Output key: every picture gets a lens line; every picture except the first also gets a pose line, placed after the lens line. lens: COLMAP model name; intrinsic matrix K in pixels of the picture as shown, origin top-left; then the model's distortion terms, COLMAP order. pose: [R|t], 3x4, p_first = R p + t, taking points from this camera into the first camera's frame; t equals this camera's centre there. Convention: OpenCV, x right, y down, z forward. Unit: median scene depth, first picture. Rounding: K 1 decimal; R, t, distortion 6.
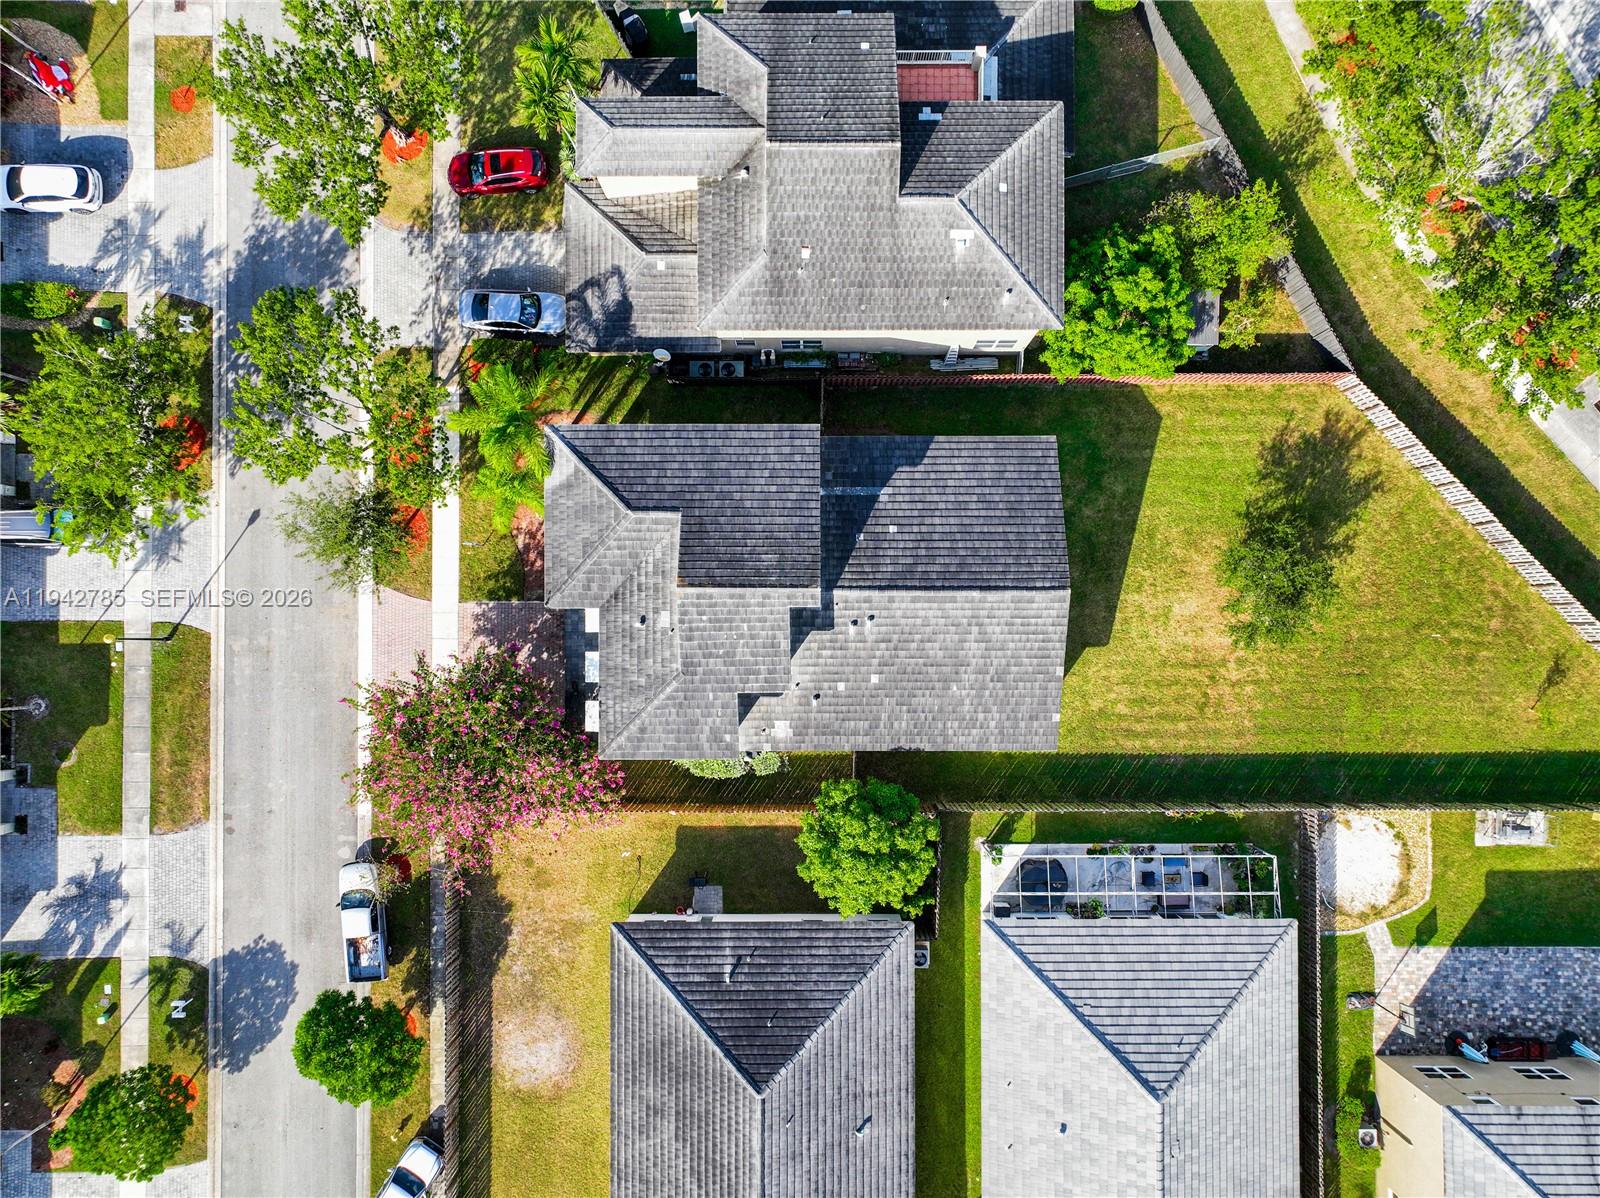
lens RADIAL K [[1140.8, 0, 817.1], [0, 1140.8, 594.0], [0, 0, 1]] dist [0.002805, 0.001453]
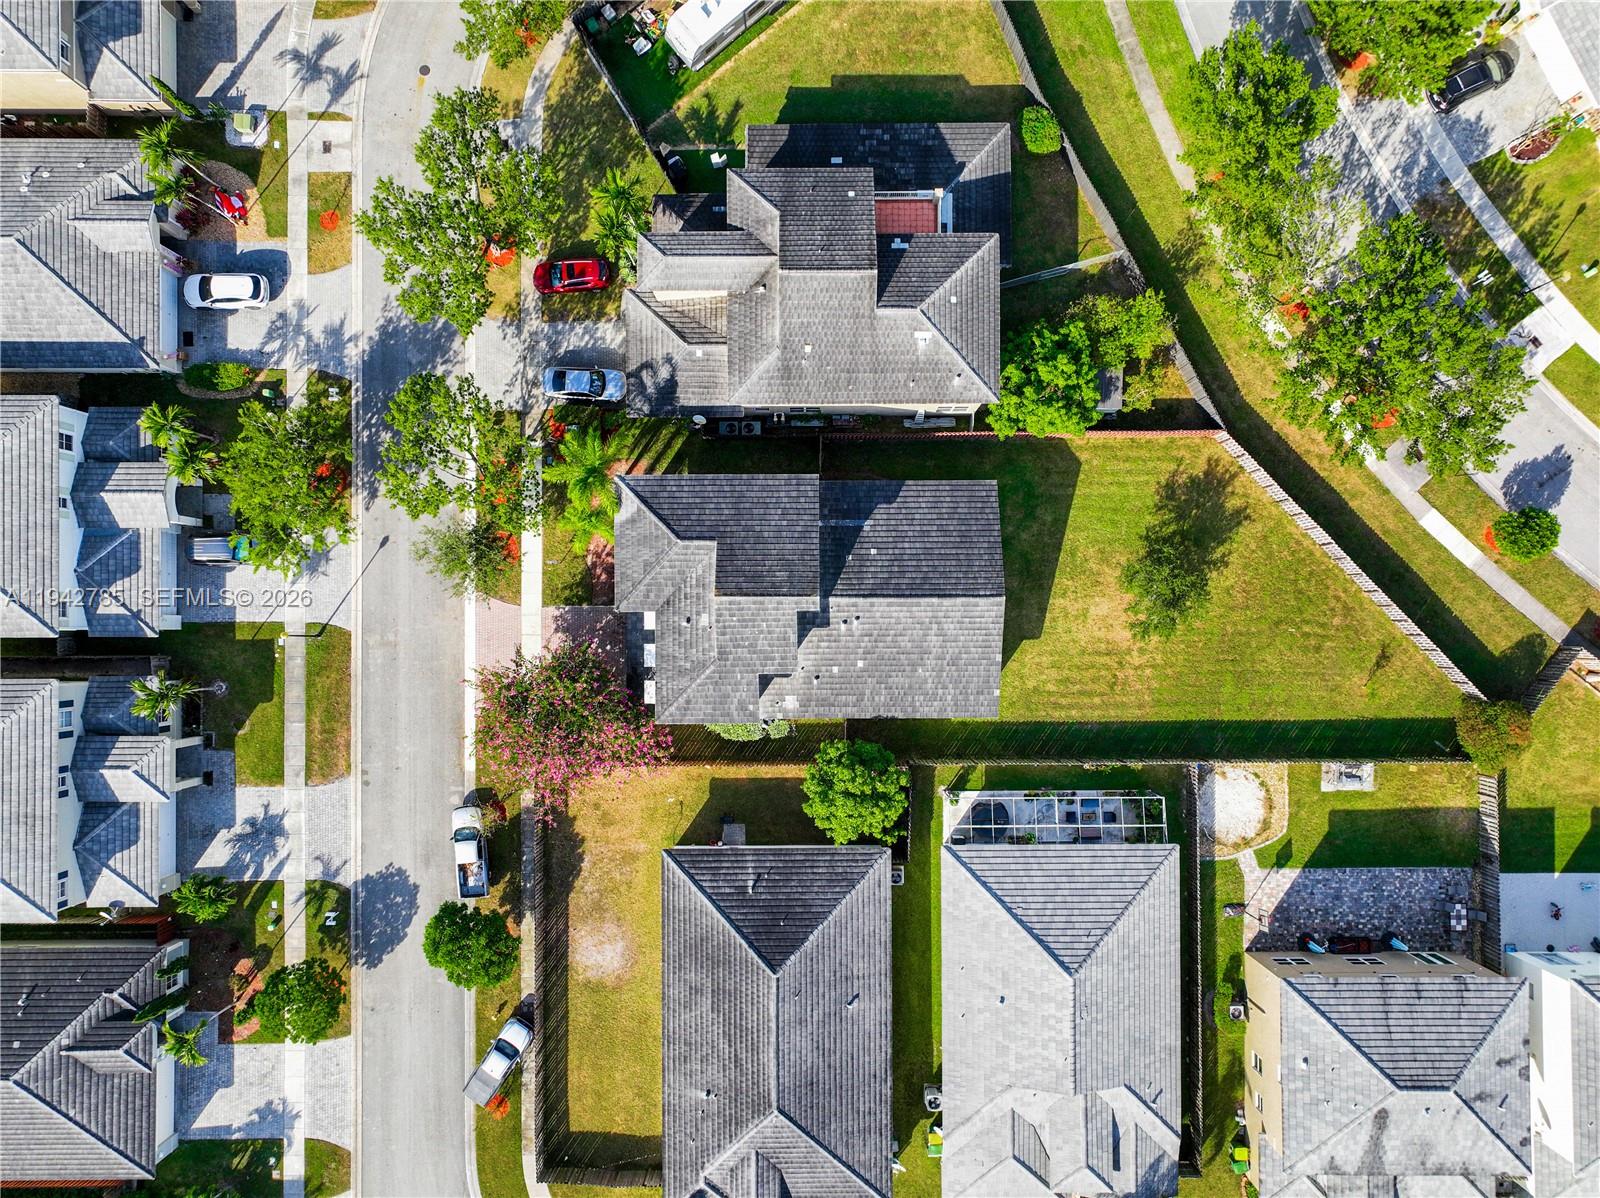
lens RADIAL K [[1099.4, 0, 822.2], [0, 1099.4, 561.0], [0, 0, 1]] dist [0.001877, 0.000165]
pose [[0.999992, -0.002689, 0.003035, 0.002155], [0.002775, 0.999585, -0.028675, -0.008730], [-0.002957, 0.028683, 0.999584, -0.276064]]
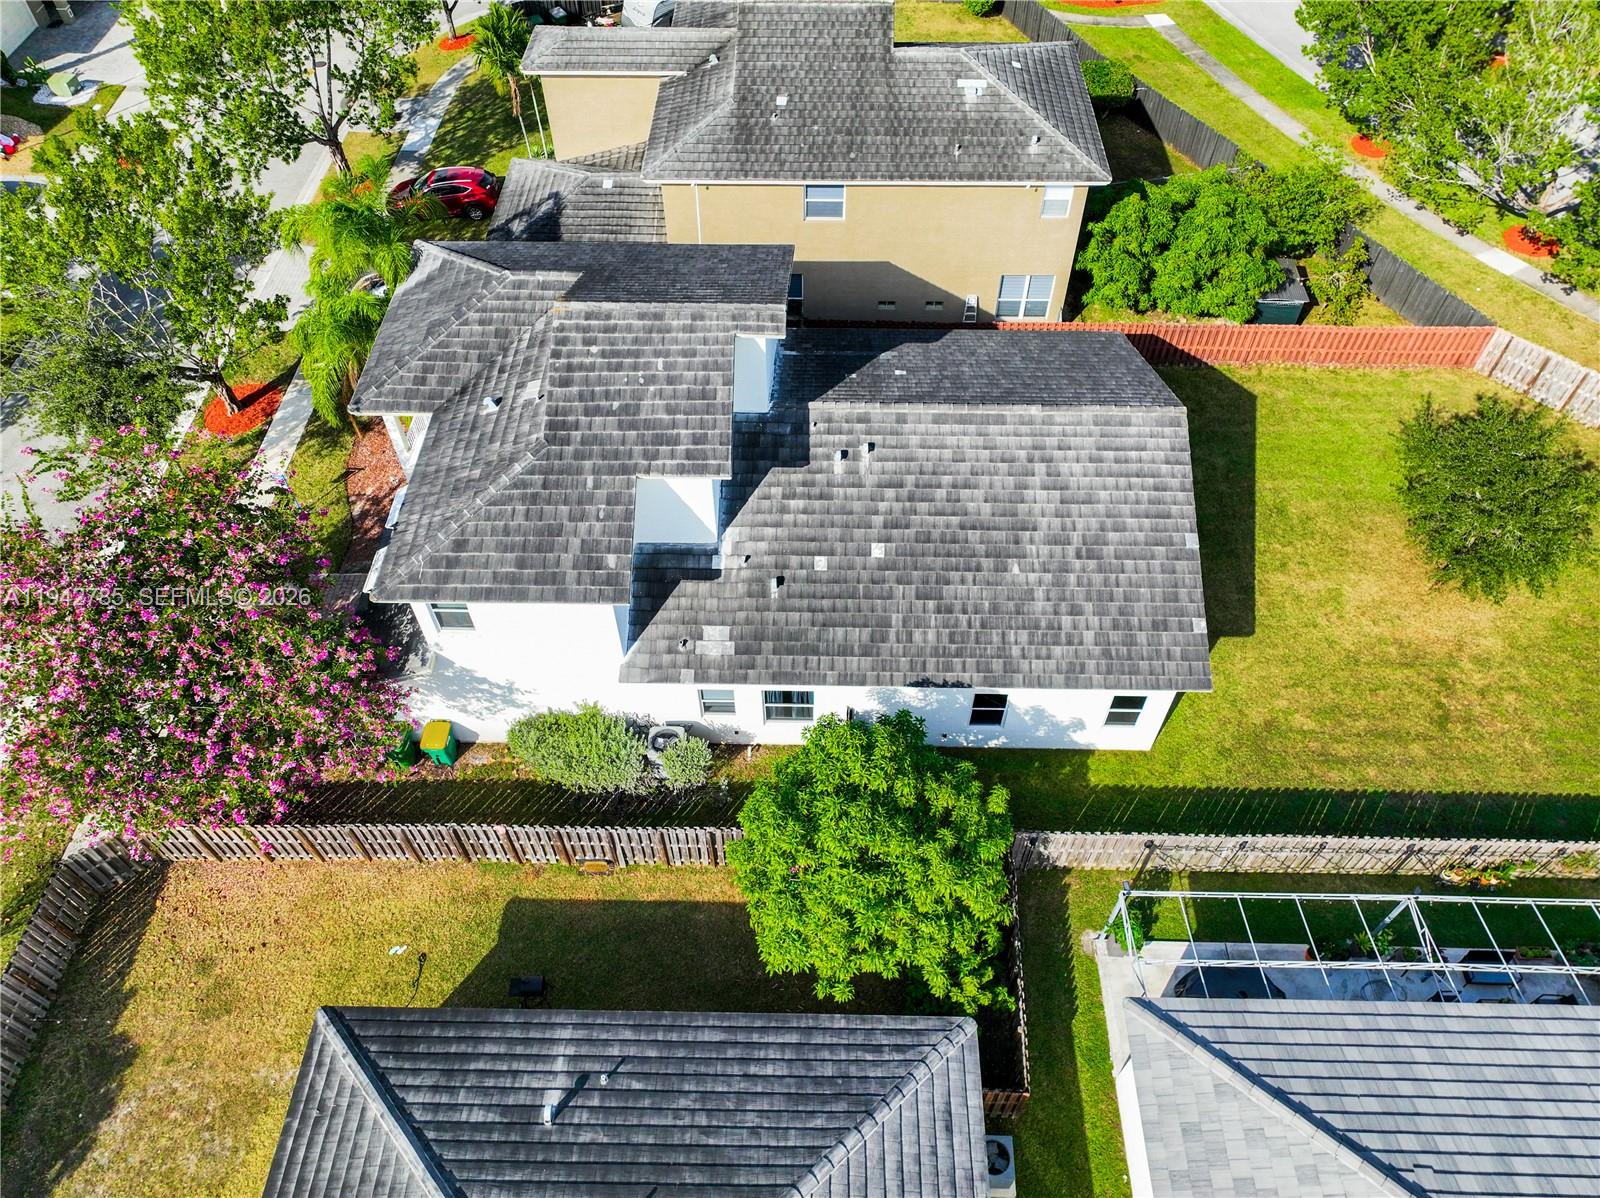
lens RADIAL K [[1134.6, 0, 802.8], [0, 1134.6, 498.2], [0, 0, 1]] dist [0.001386, 0.010663]
pose [[0.999811, 0.011611, -0.015603, 0.019720], [-0.018734, 0.790534, -0.612132, 0.391970], [0.005228, 0.612309, 0.790602, 0.495831]]
